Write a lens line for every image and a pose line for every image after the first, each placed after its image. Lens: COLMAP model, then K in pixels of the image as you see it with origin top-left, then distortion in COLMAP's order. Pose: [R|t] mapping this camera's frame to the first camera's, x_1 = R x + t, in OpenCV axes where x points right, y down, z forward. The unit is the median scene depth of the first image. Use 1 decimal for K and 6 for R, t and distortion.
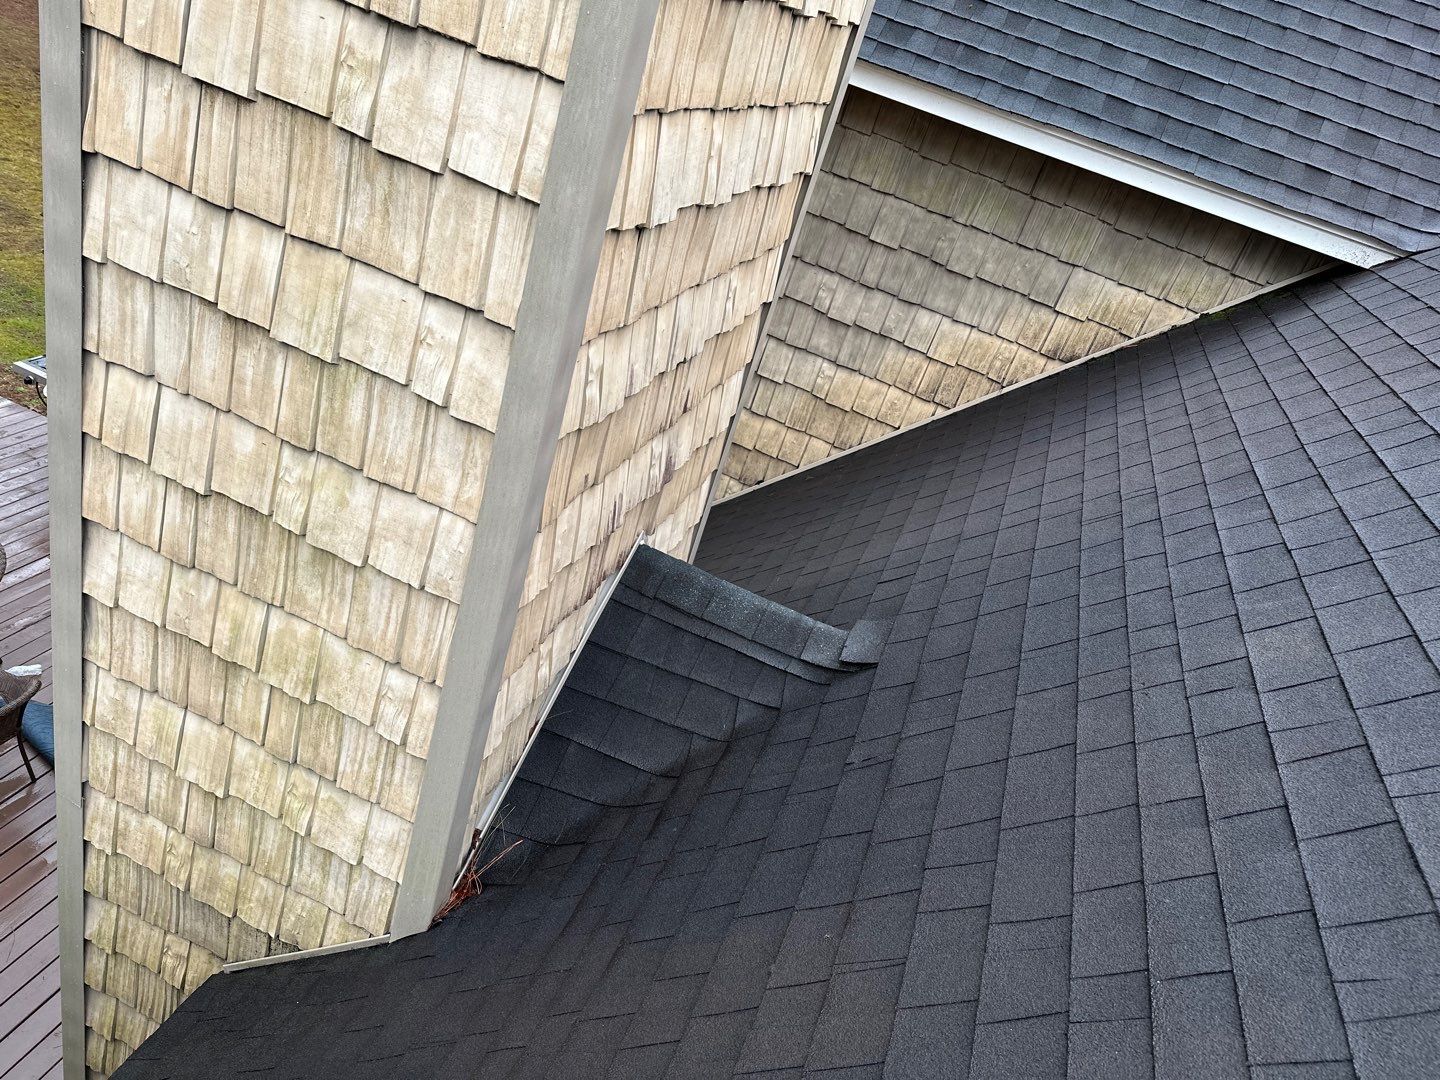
lens RADIAL K [[1054.5, 0, 720.0], [0, 1054.5, 540.0], [0, 0, 1]] dist [0.119987, -0.167323]
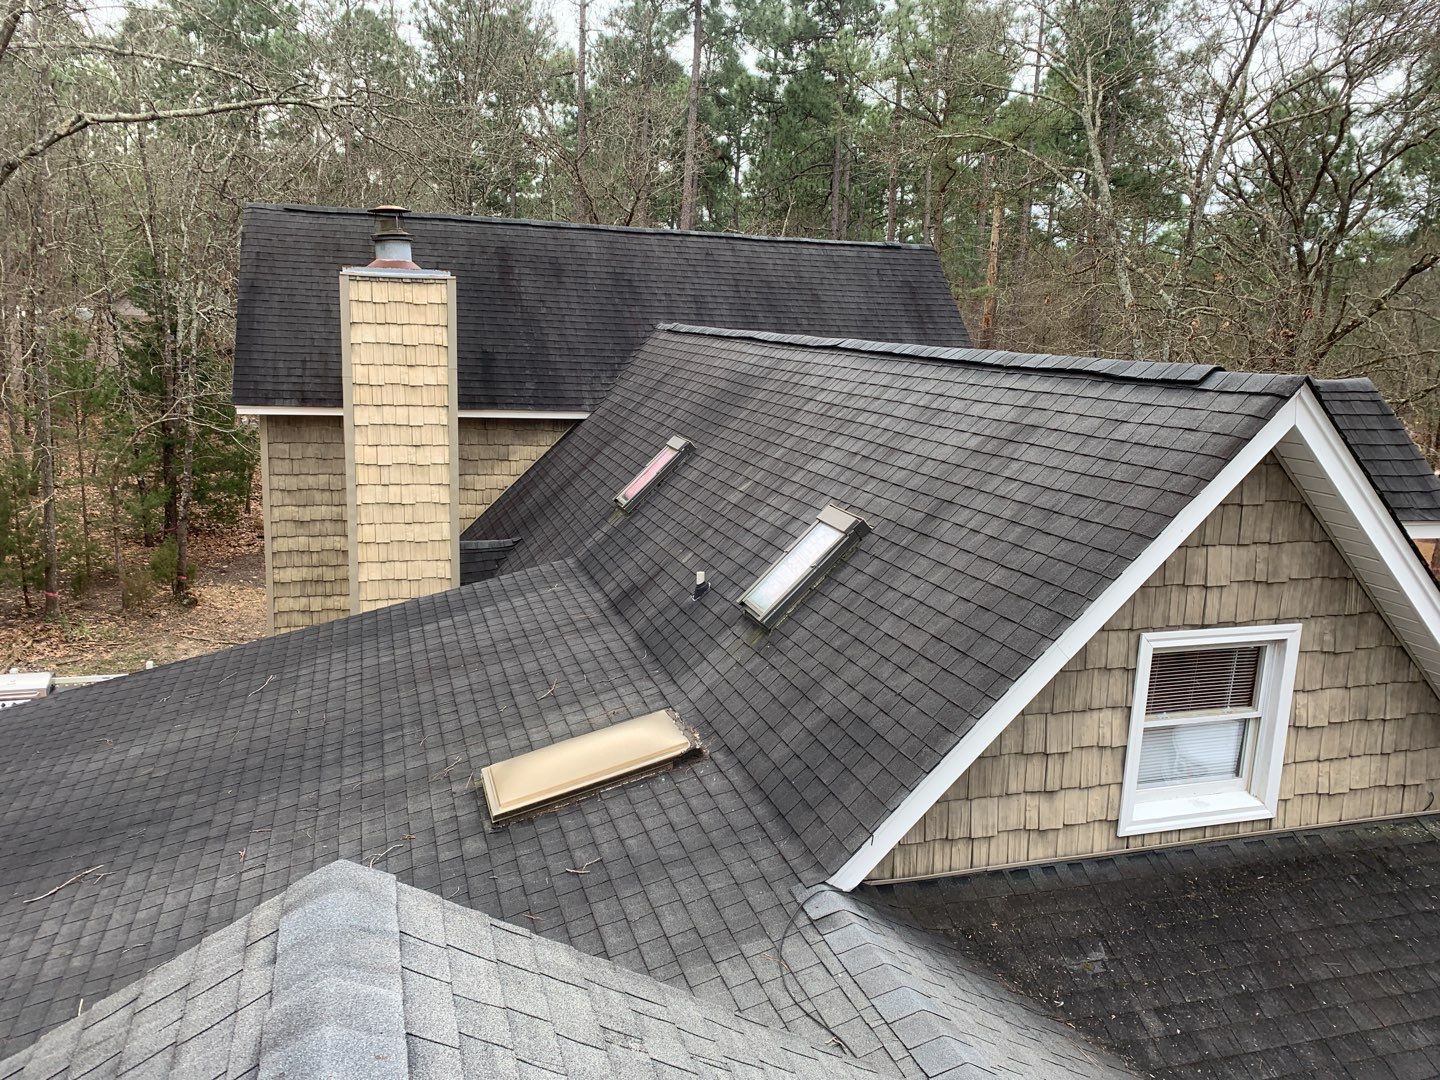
lens RADIAL K [[1089.1, 0, 720.0], [0, 1089.1, 540.0], [0, 0, 1]] dist [0.037972, -0.038407]
pose [[0.788452, -0.374197, 0.488180, -1.174650], [0.454981, 0.888893, -0.053484, 0.614847], [-0.413926, 0.264282, 0.871103, -2.722933]]
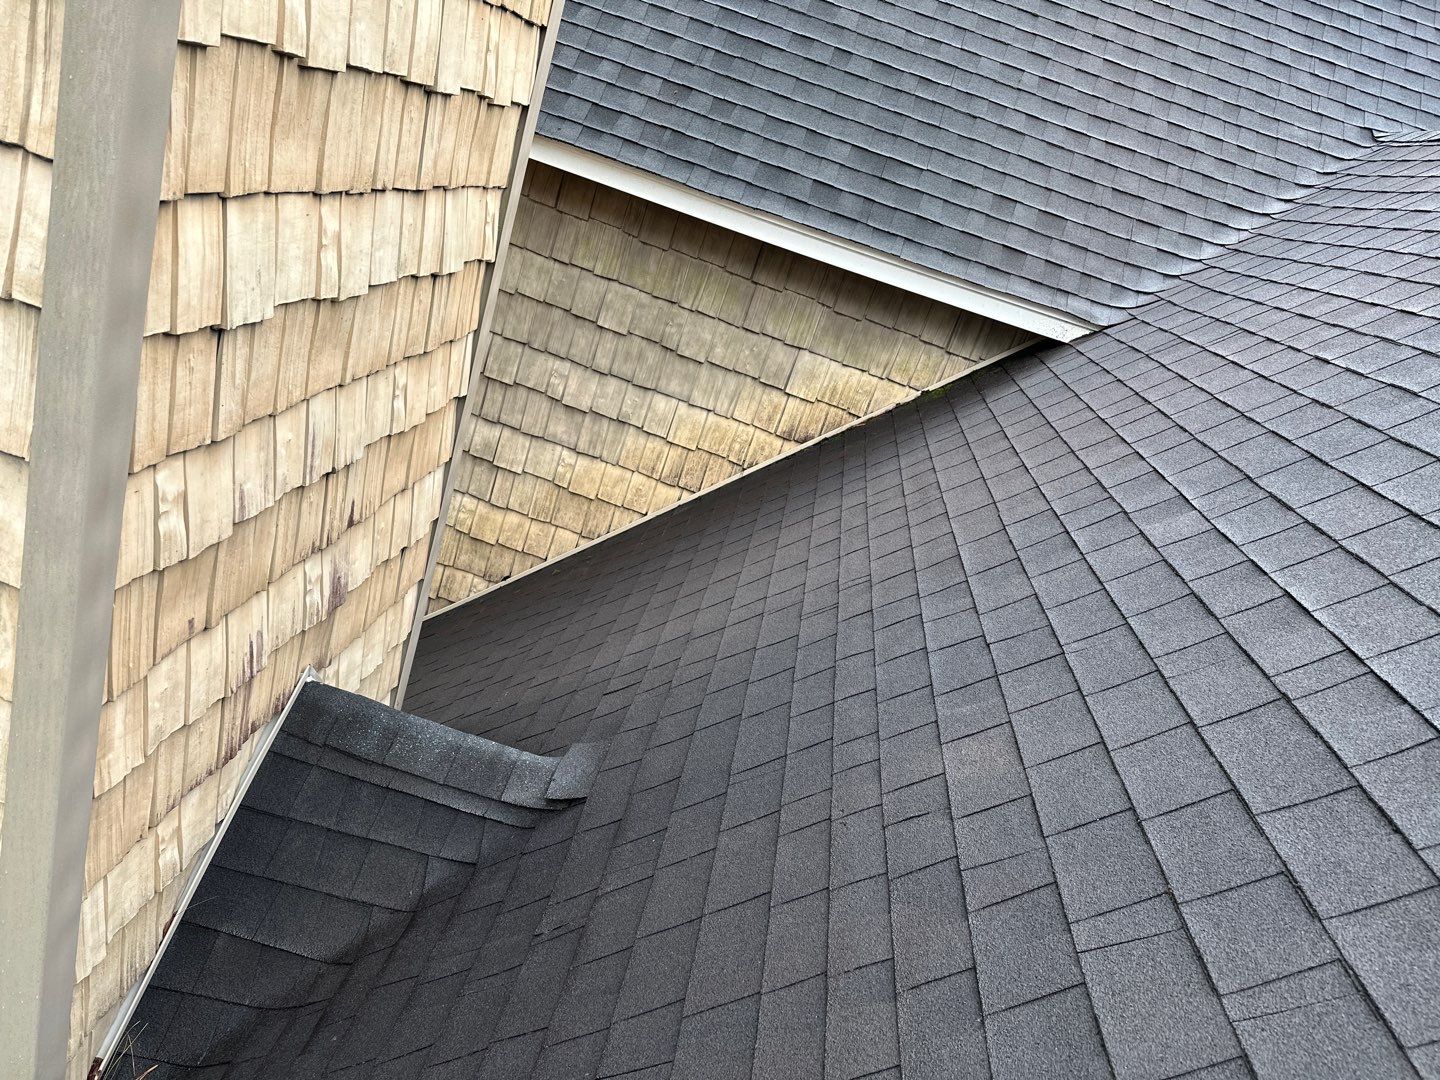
lens RADIAL K [[1062.5, 0, 702.3], [0, 1062.5, 534.6], [0, 0, 1]] dist [0.196675, -0.371880]
pose [[0.982533, -0.058049, 0.176805, 0.077849], [0.071431, 0.994966, -0.070283, -0.025870], [-0.171836, 0.081685, 0.981733, 0.063512]]
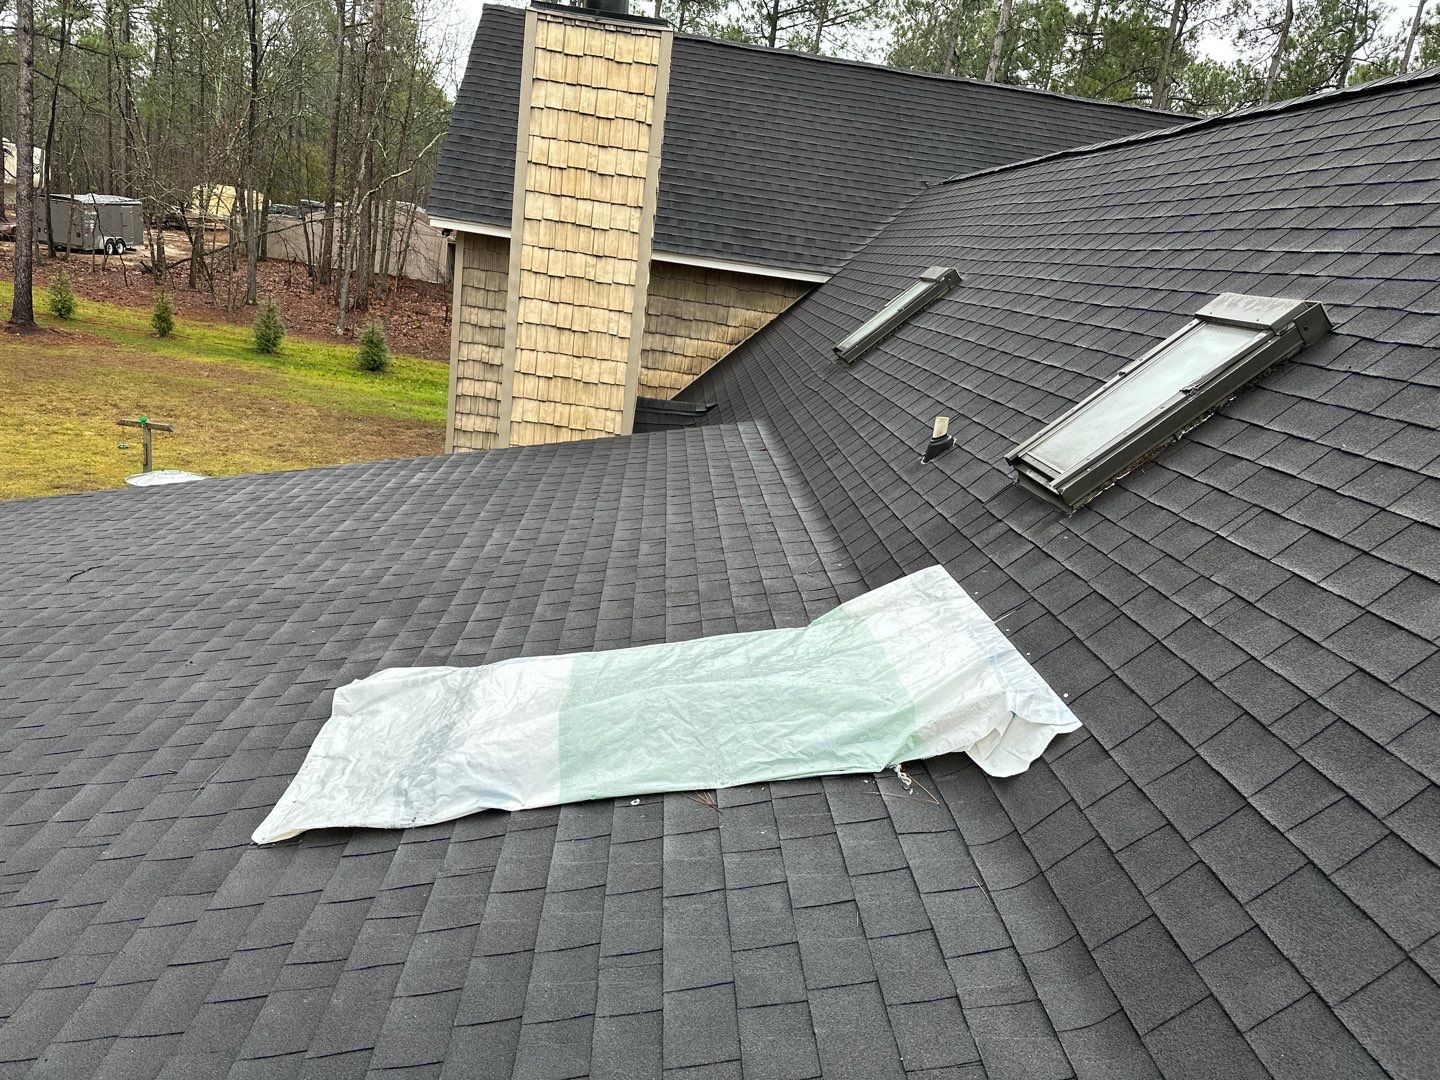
lens RADIAL K [[1019.2, 0, 713.5], [0, 1019.2, 540.1], [0, 0, 1]] dist [0.063634, -0.064904]
pose [[0.924956, -0.261267, 0.276036, -0.767056], [0.295829, 0.950869, -0.091286, 0.713640], [-0.238624, 0.166095, 0.956803, -1.809216]]
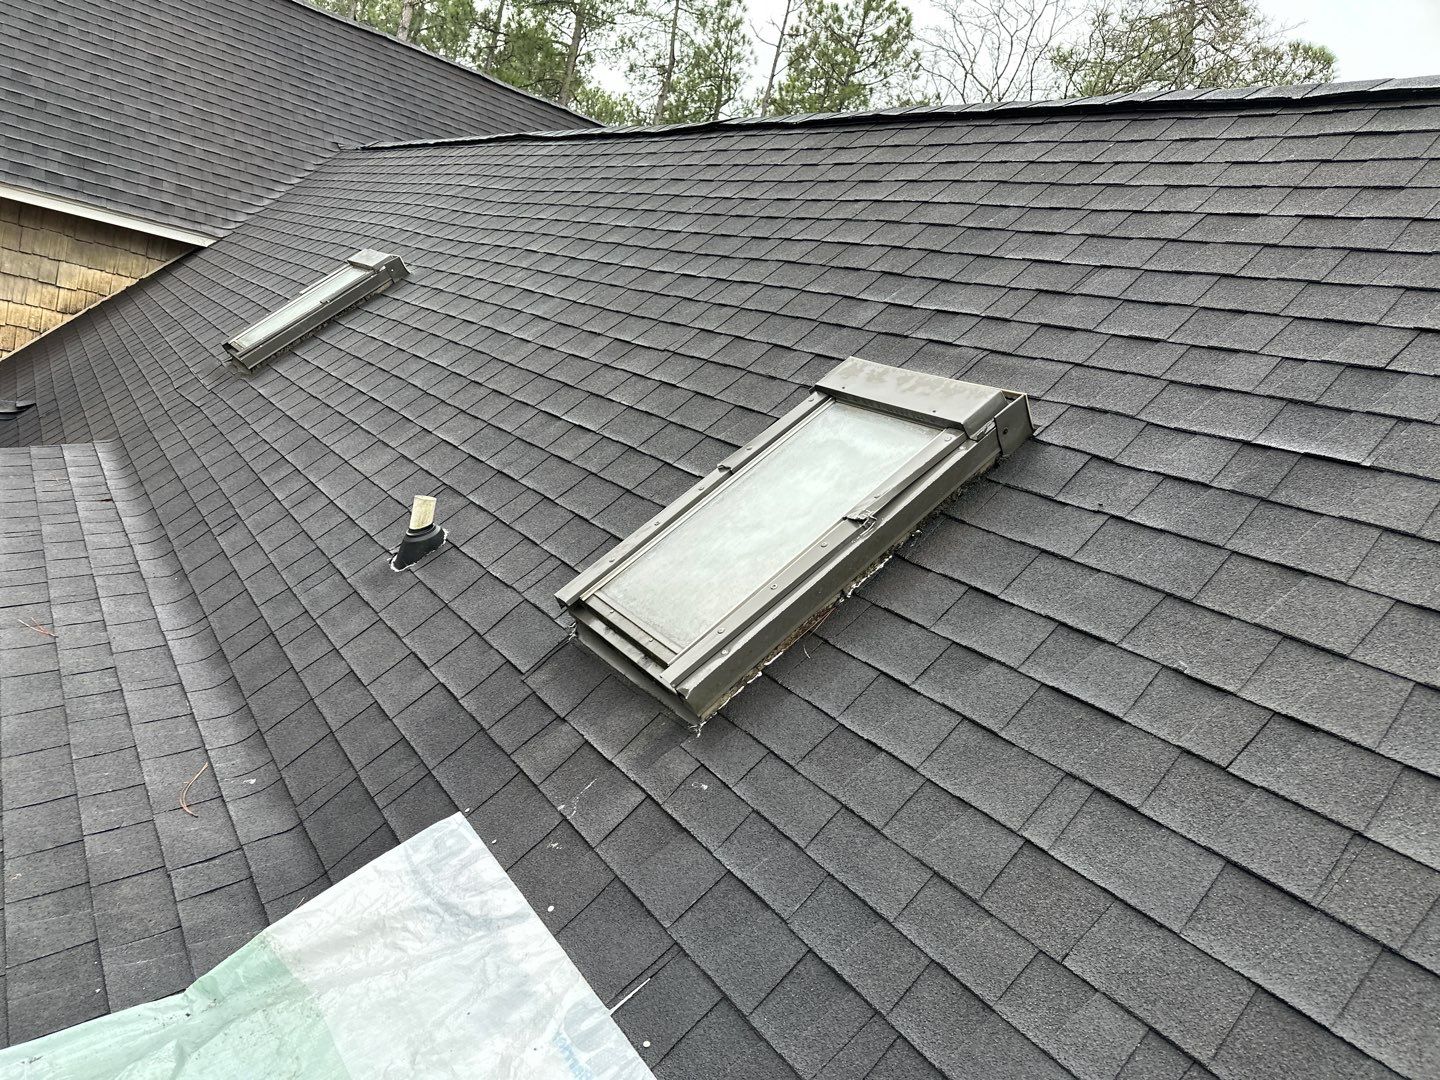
lens RADIAL K [[1019.2, 0, 713.5], [0, 1019.2, 540.1], [0, 0, 1]] dist [0.063634, -0.064904]
pose [[0.633003, -0.277513, 0.722699, -0.554309], [0.308724, 0.946587, 0.093078, 0.559730], [-0.709928, 0.164196, 0.684867, -1.381119]]
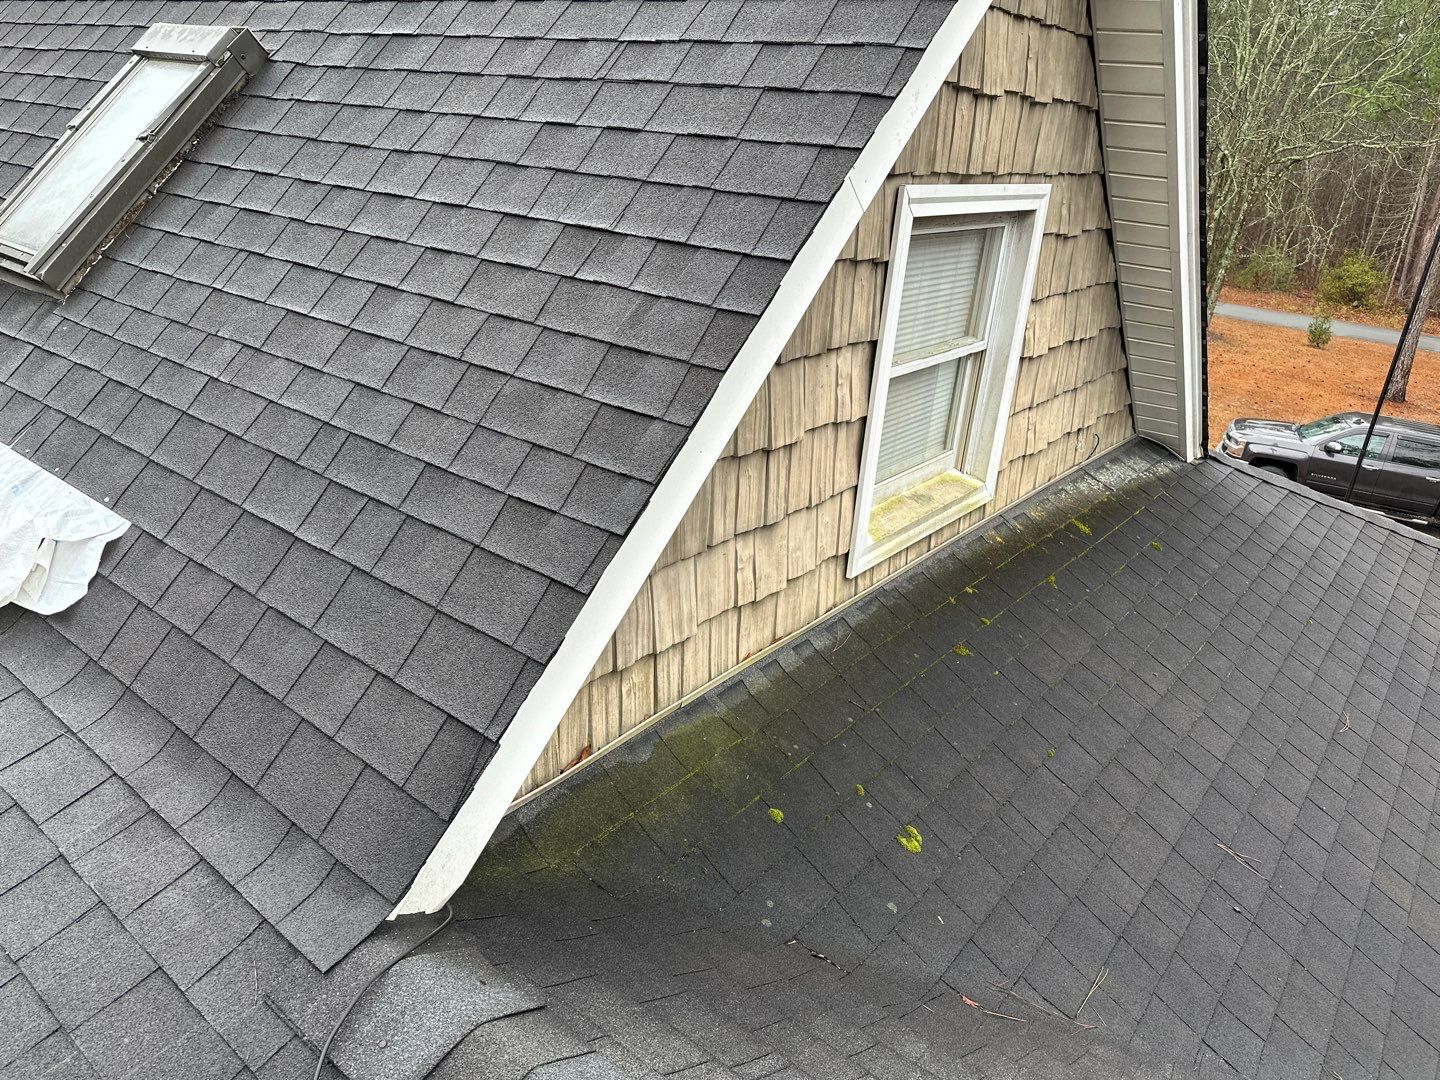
lens RADIAL K [[1019.2, 0, 713.5], [0, 1019.2, 540.1], [0, 0, 1]] dist [0.063634, -0.064904]
pose [[0.357169, -0.596546, 0.718724, -0.719206], [0.470942, 0.779527, 0.412979, 0.752791], [-0.806625, 0.190974, 0.559361, -1.829934]]
